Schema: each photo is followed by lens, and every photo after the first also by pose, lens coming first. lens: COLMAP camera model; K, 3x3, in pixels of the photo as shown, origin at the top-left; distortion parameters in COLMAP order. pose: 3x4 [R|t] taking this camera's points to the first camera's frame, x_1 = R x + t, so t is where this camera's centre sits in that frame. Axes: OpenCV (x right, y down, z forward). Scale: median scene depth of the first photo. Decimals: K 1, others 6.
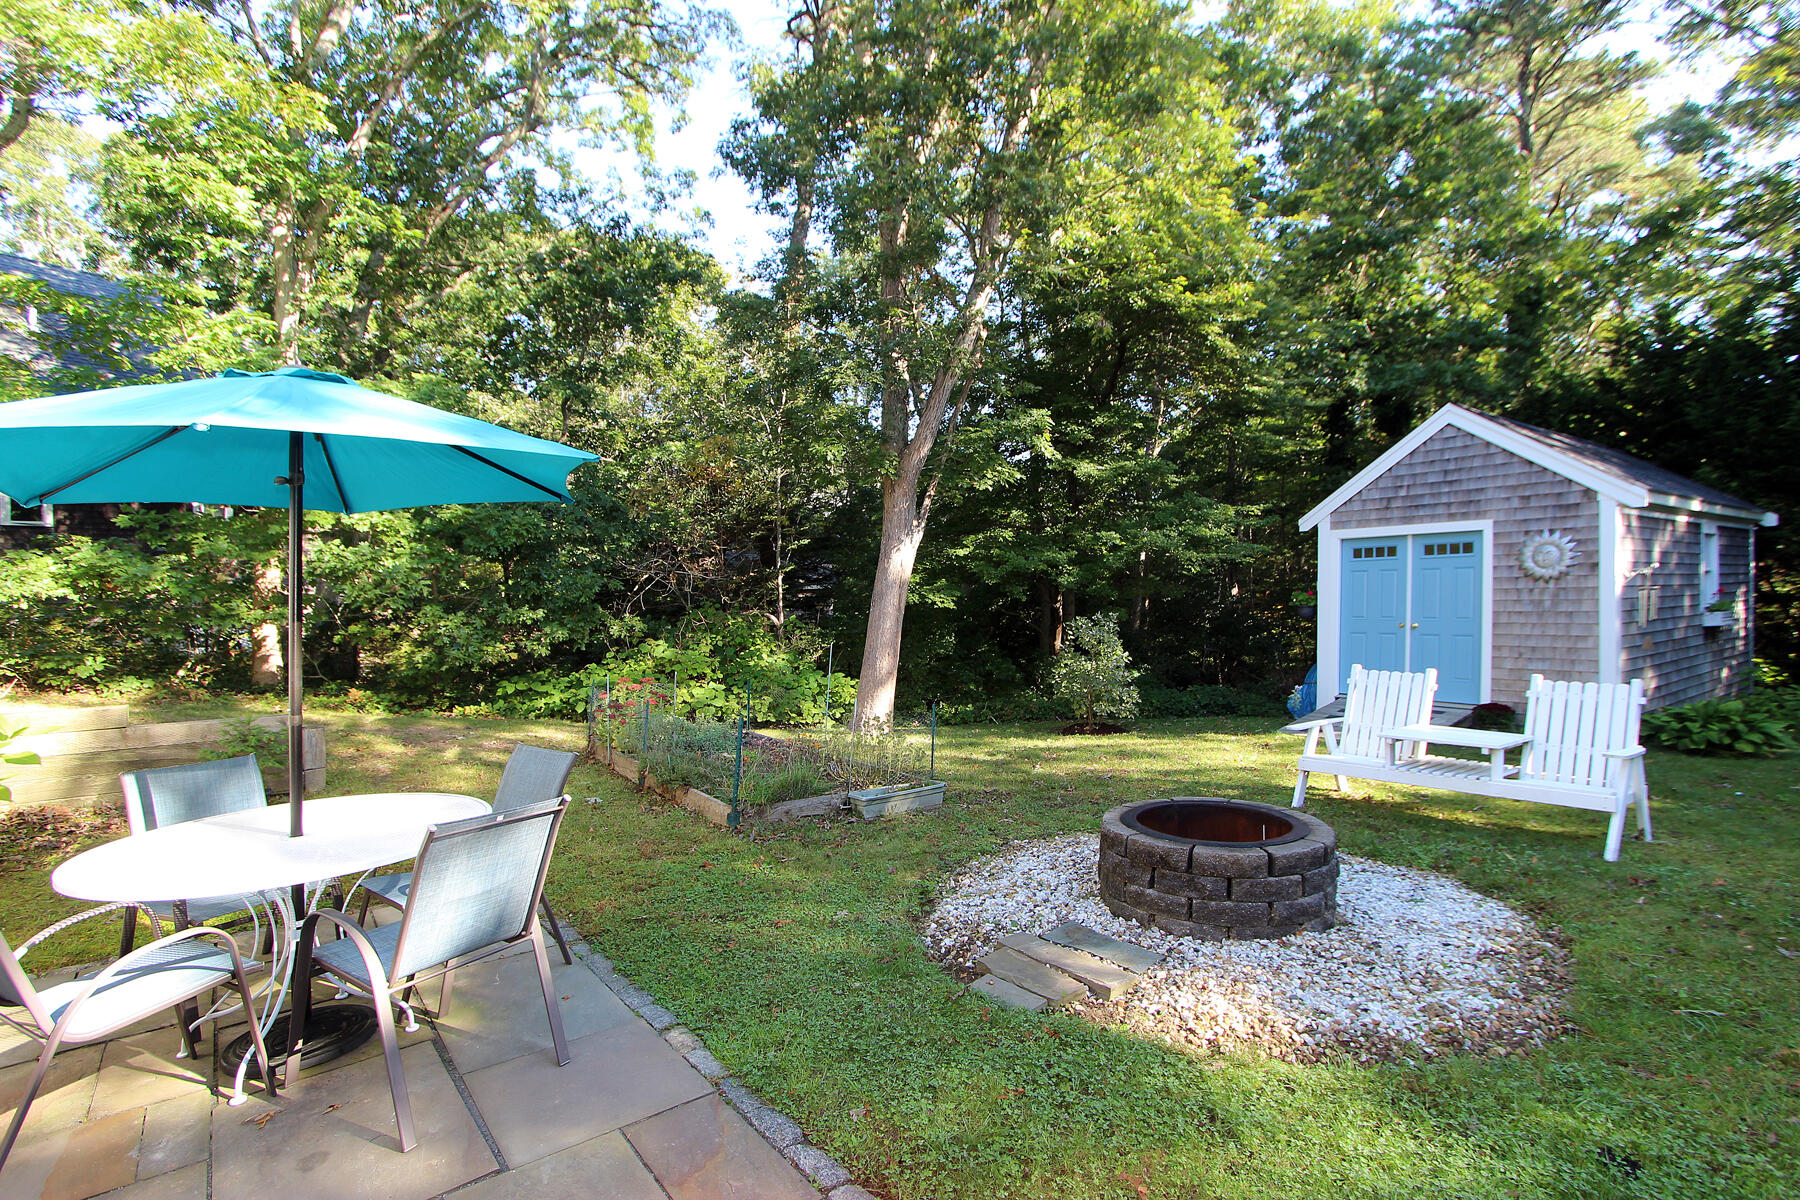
lens RADIAL K [[770.9, 0, 898.3], [0, 770.9, 615.9], [0, 0, 1]] dist [-0.009903, -0.000861]
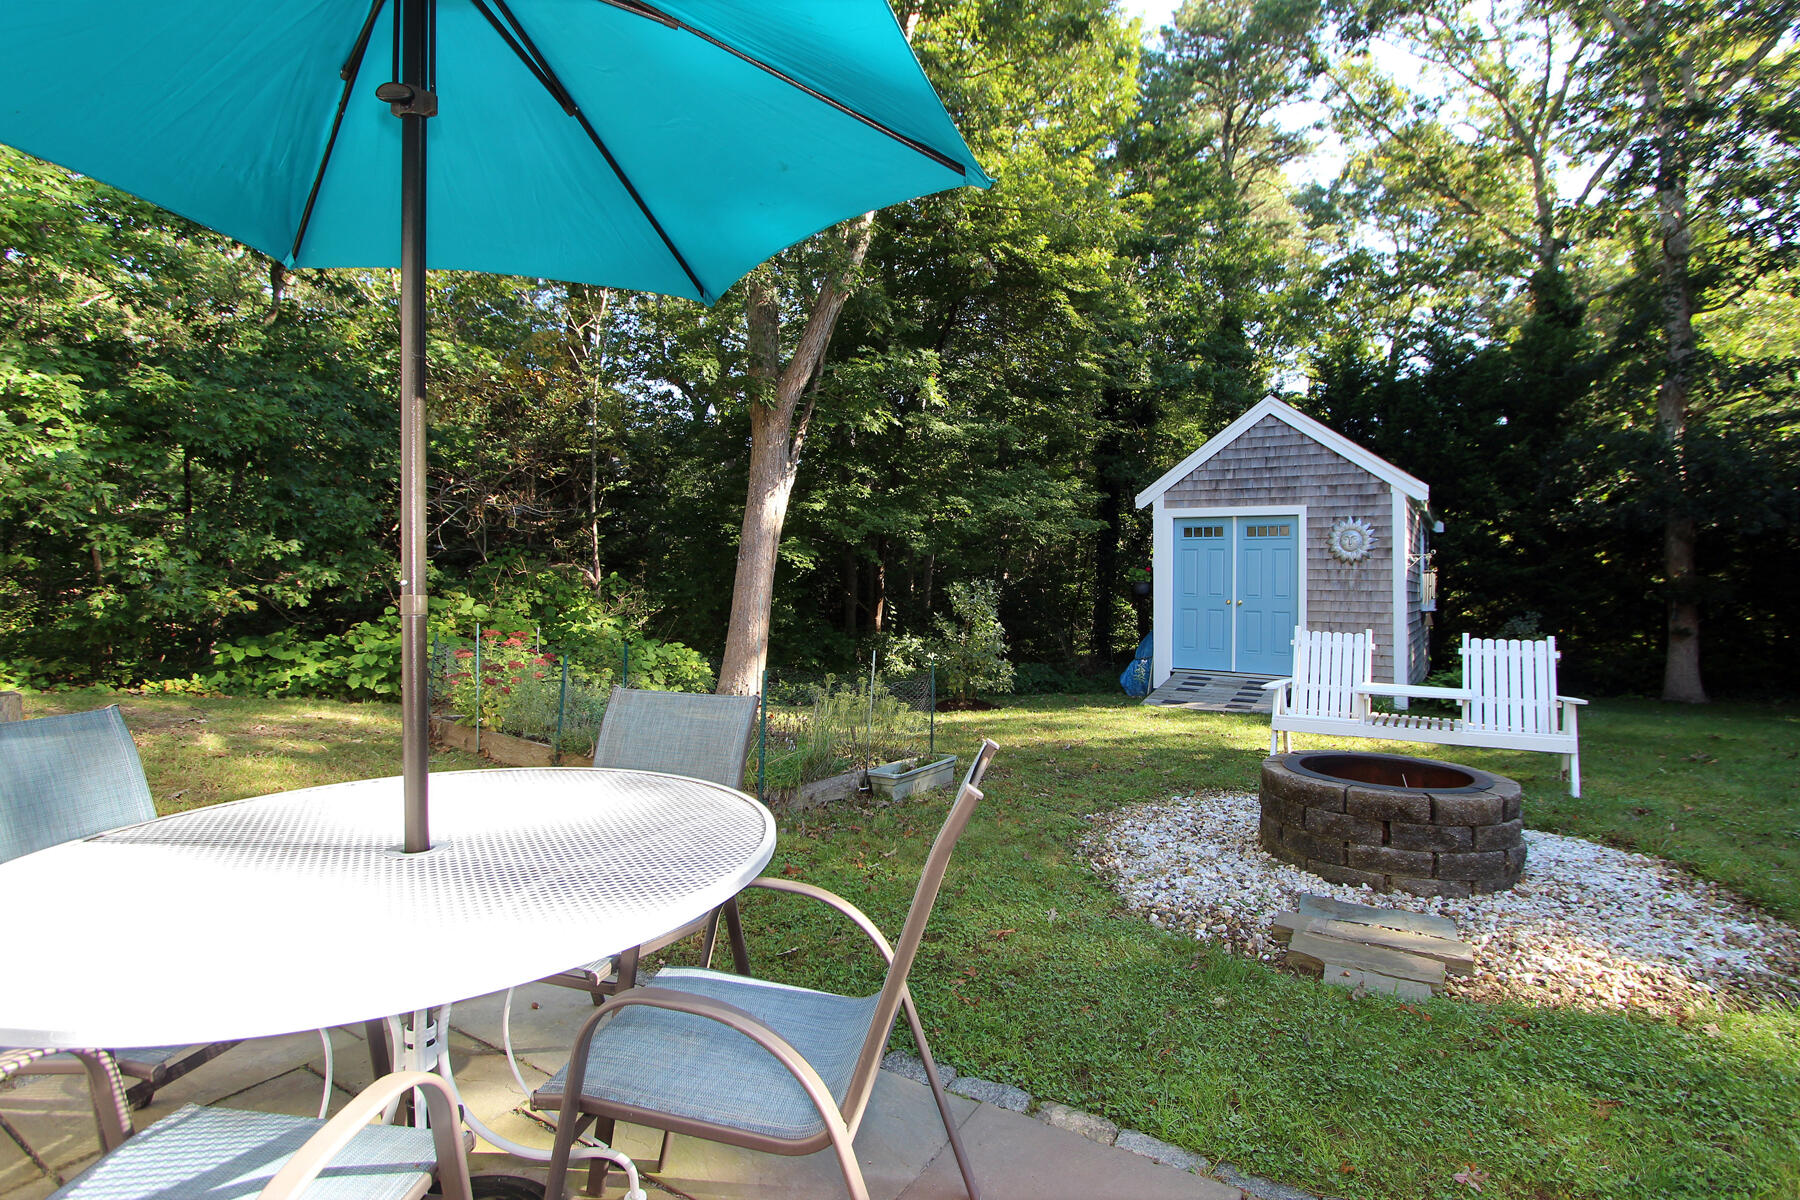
lens RADIAL K [[830.6, 0, 910.7], [0, 830.6, 603.0], [0, 0, 1]] dist [-0.011405, 0.000011]
pose [[0.943780, 0.022117, 0.329834, -0.147592], [-0.023195, 0.999731, -0.000666, 0.028492], [-0.329760, -0.007022, 0.944039, 0.091021]]
